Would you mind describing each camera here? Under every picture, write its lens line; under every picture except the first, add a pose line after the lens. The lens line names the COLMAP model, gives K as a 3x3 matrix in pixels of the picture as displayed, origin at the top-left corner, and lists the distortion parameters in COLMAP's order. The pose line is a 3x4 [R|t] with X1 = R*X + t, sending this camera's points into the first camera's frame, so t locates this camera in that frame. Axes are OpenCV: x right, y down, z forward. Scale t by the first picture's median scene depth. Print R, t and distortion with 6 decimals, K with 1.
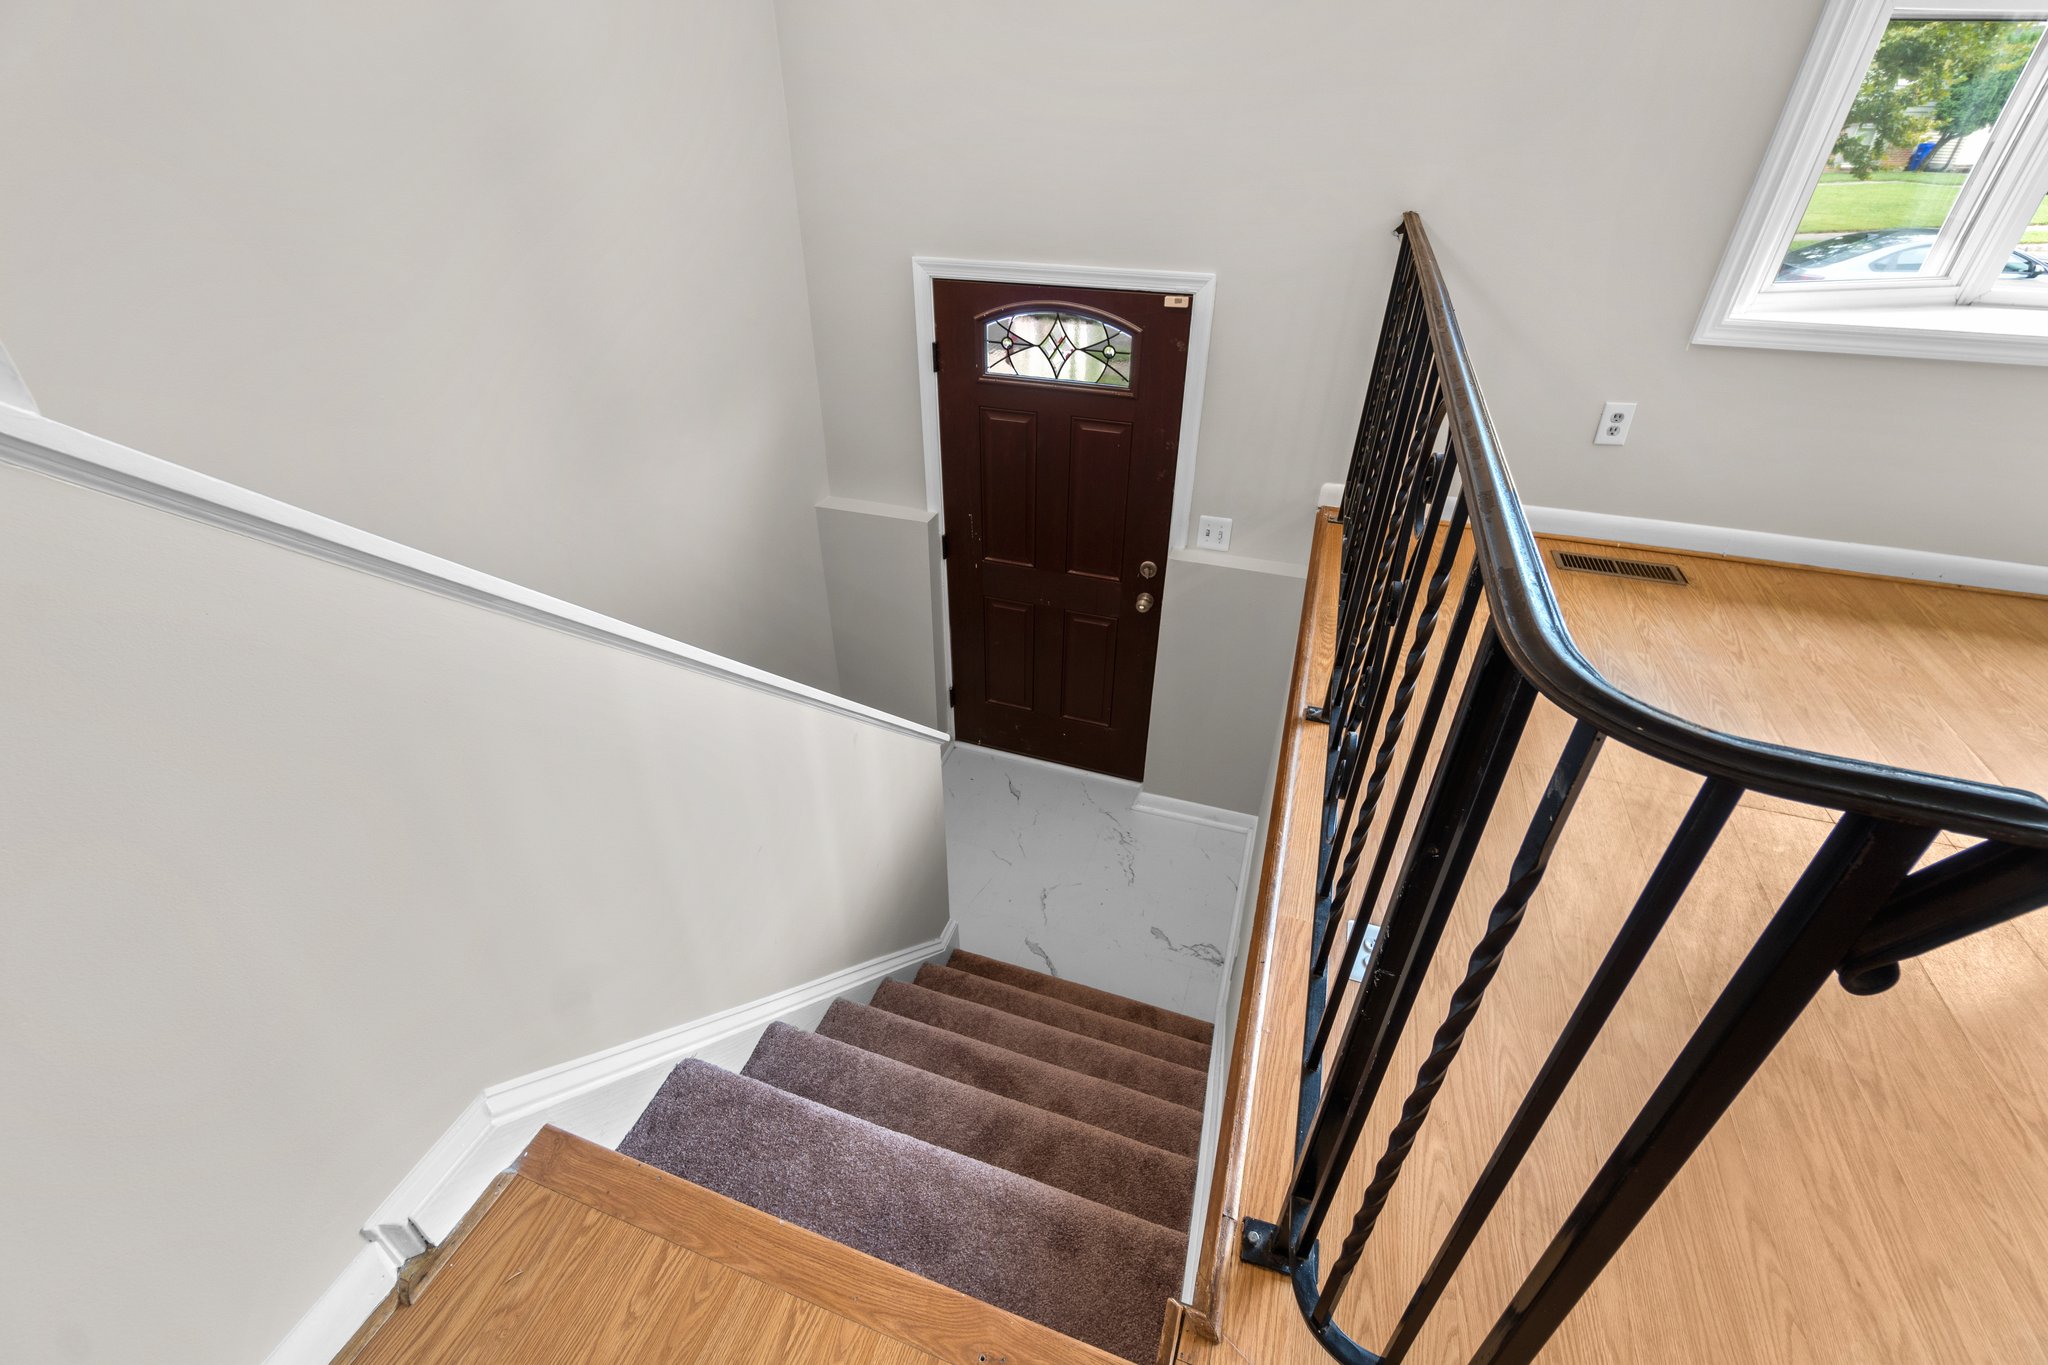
lens RADIAL K [[880.1, 0, 1027.5], [0, 880.1, 680.5], [0, 0, 1]] dist [-0.008183, 0.000687]
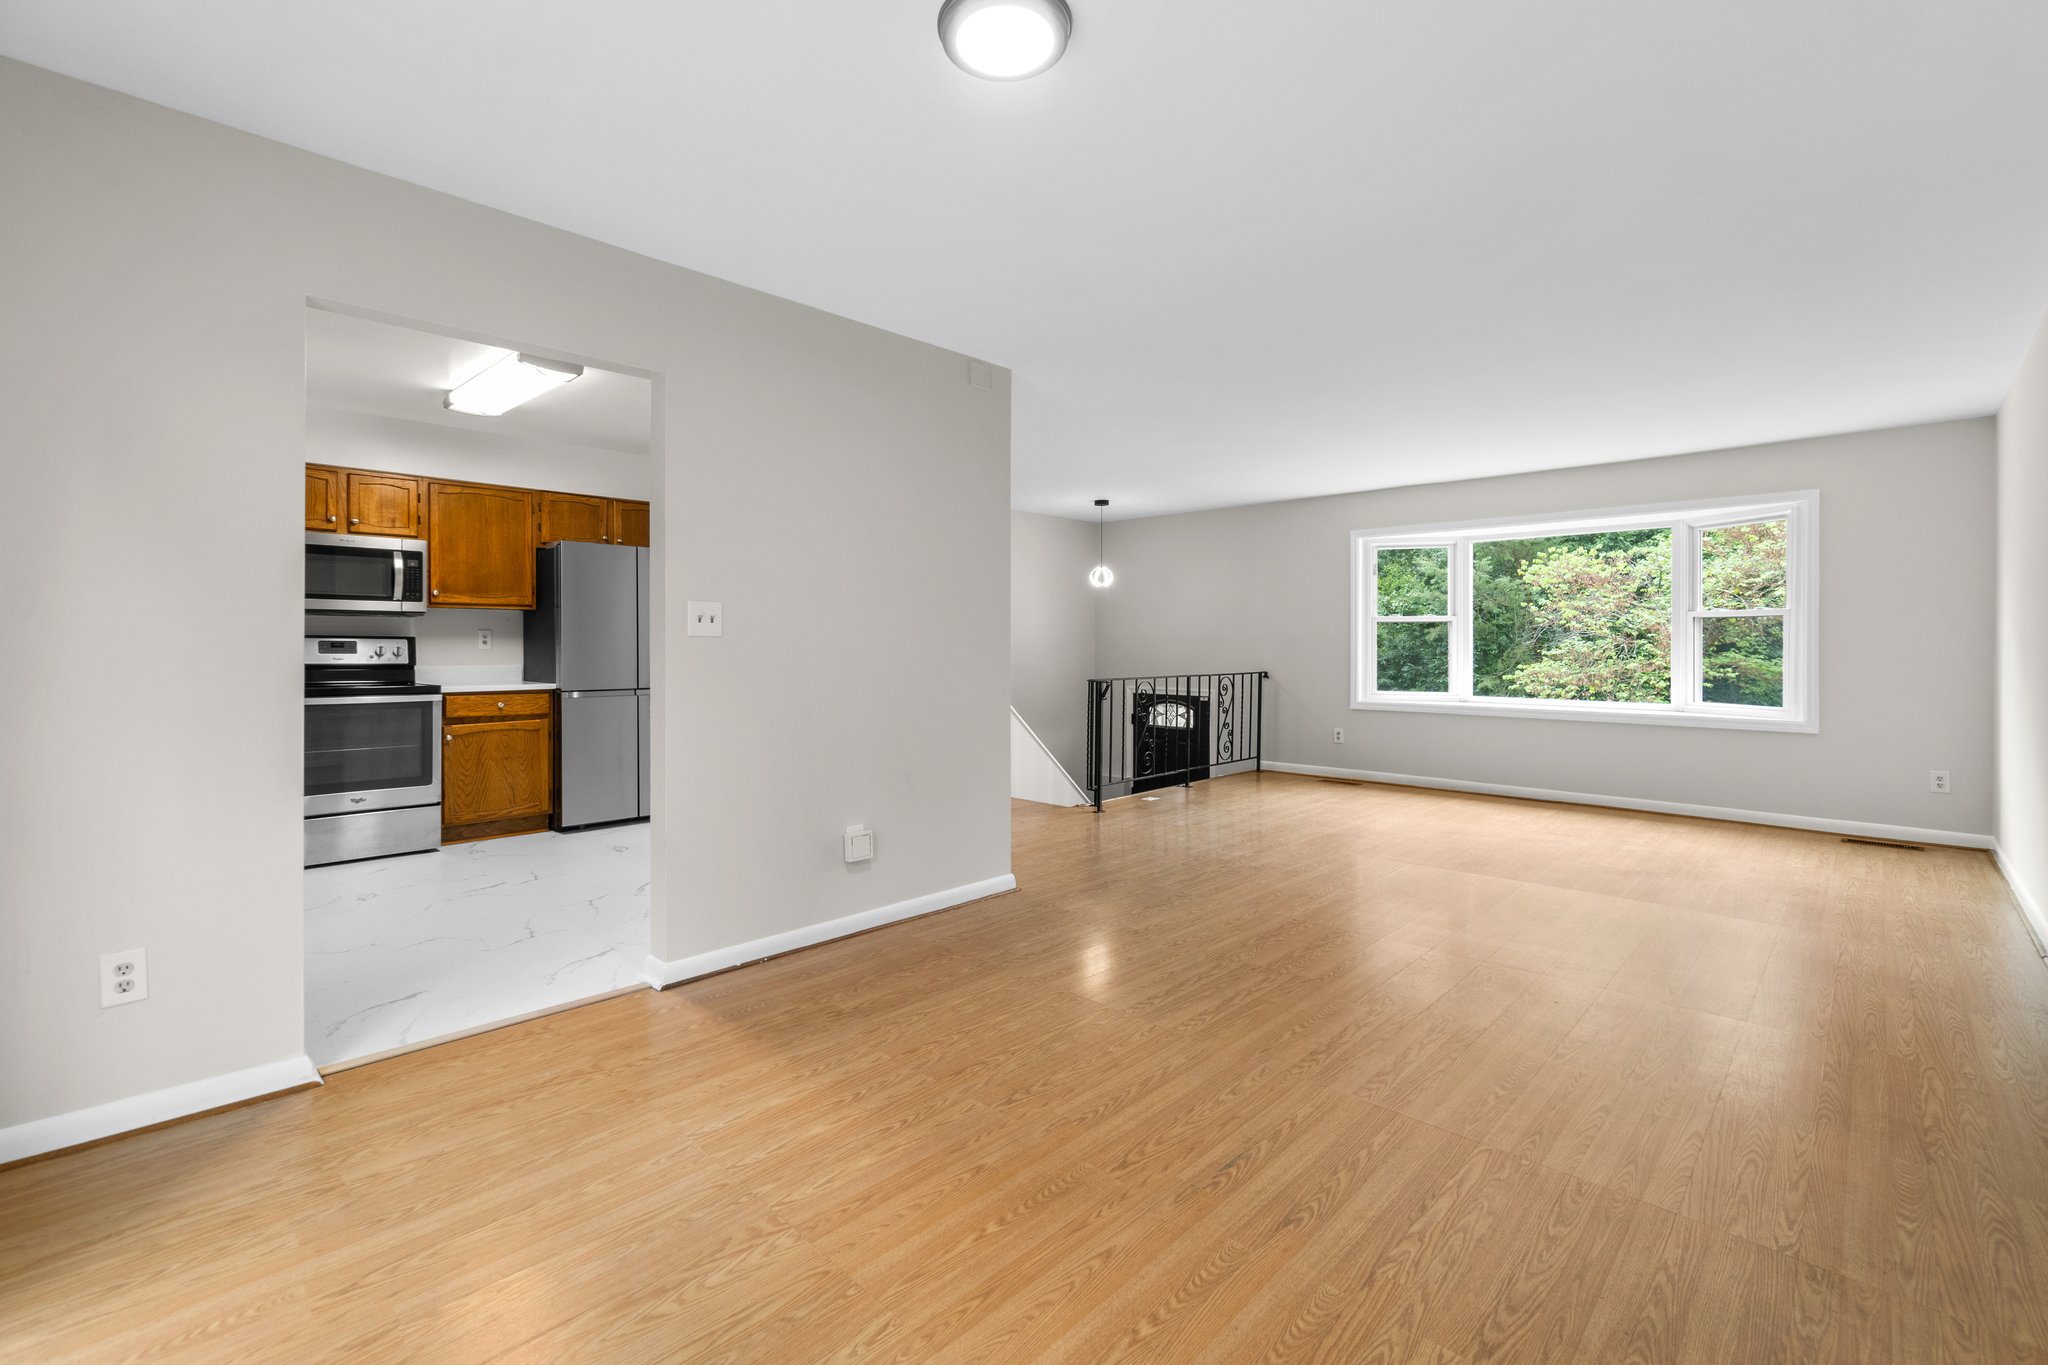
lens RADIAL K [[880.1, 0, 1026.2], [0, 880.1, 647.9], [0, 0, 1]] dist [-0.008183, 0.000687]
pose [[0.915612, 0.000315, -0.402062, 0.875572], [-0.221587, 0.834817, -0.503964, 1.155382], [0.335490, 0.550527, 0.764439, -1.727855]]
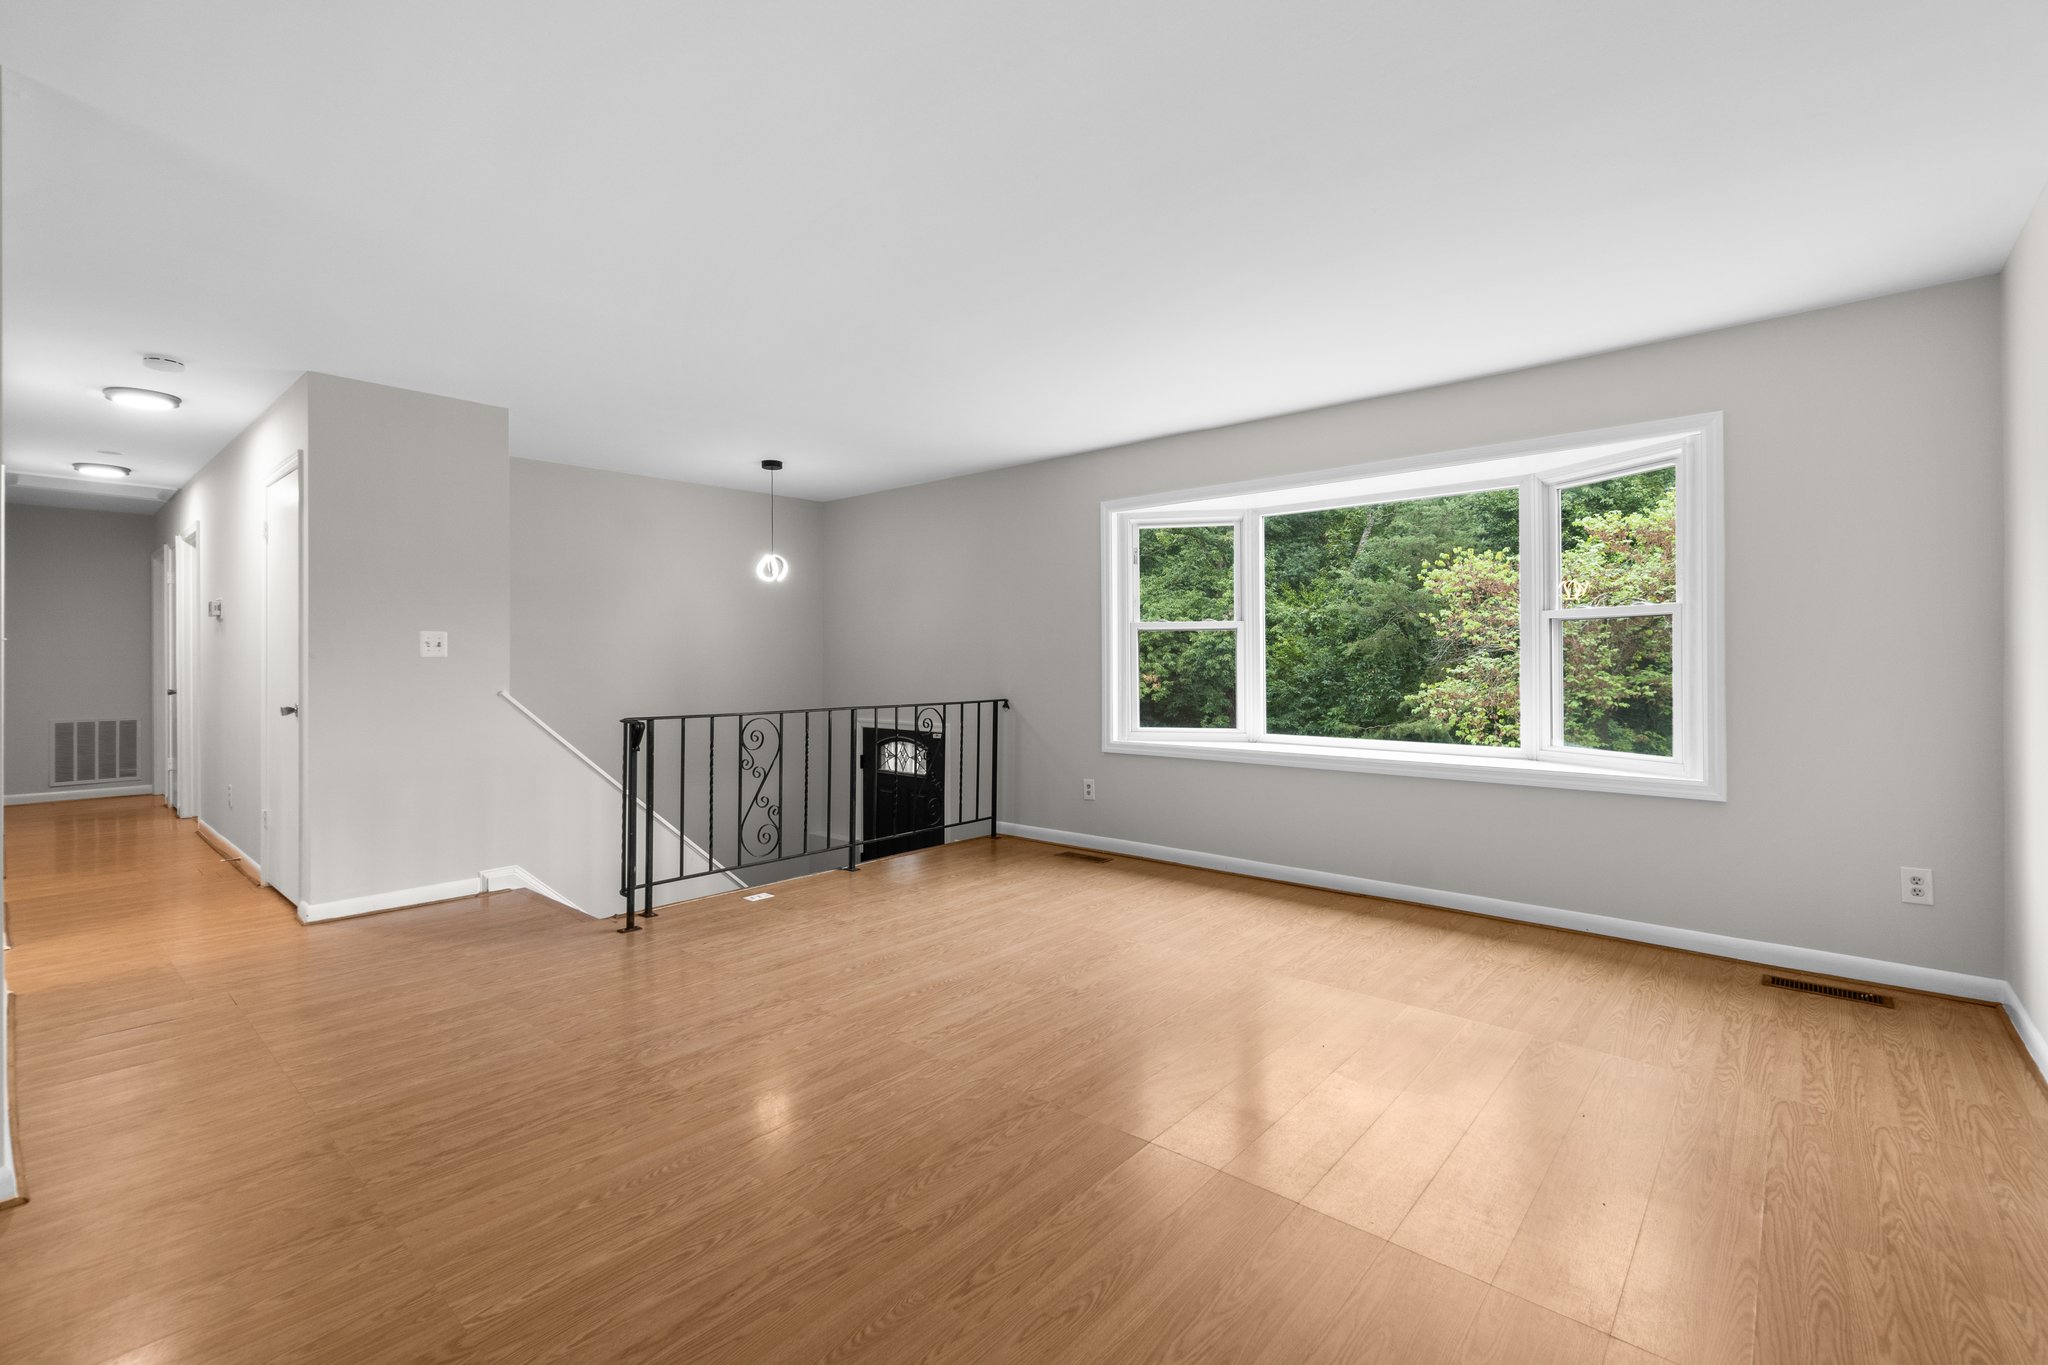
lens RADIAL K [[880.1, 0, 1043.4], [0, 880.1, 633.0], [0, 0, 1]] dist [-0.008183, 0.000687]
pose [[0.935341, -0.015360, -0.353415, 1.284551], [-0.192635, 0.815818, -0.545283, 0.554697], [0.296698, 0.578105, 0.760109, -0.820780]]
